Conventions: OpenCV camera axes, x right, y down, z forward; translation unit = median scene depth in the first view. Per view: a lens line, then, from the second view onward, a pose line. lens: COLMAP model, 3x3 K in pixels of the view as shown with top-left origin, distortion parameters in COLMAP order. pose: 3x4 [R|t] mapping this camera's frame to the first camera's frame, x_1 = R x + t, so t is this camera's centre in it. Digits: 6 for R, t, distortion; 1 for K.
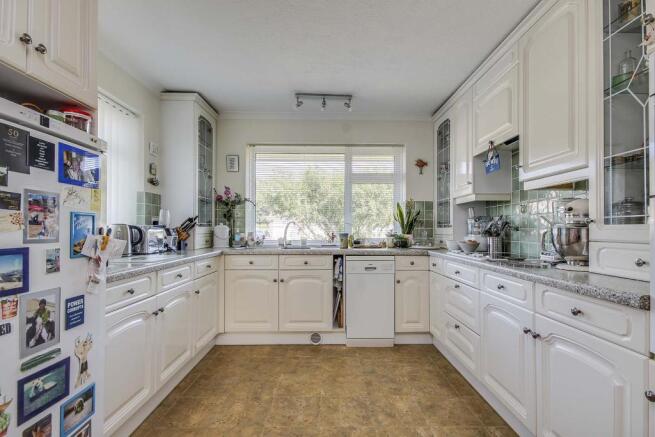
lens RADIAL K [[303.7, 0, 331.2], [0, 303.7, 225.7], [0, 0, 1]] dist [0.009858, -0.000847]
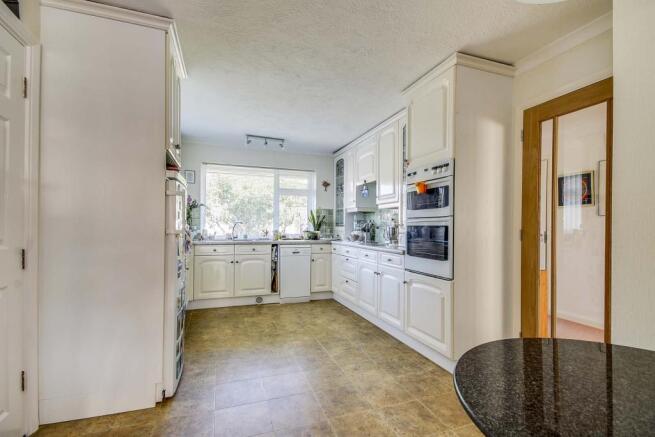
lens RADIAL K [[303.7, 0, 327.7], [0, 303.7, 223.1], [0, 0, 1]] dist [0.009858, -0.000847]
pose [[0.946568, 0.010198, 0.322342, -0.218685], [-0.009673, 0.999948, -0.003230, -0.007127], [-0.322358, -0.000060, 0.946618, -0.524974]]
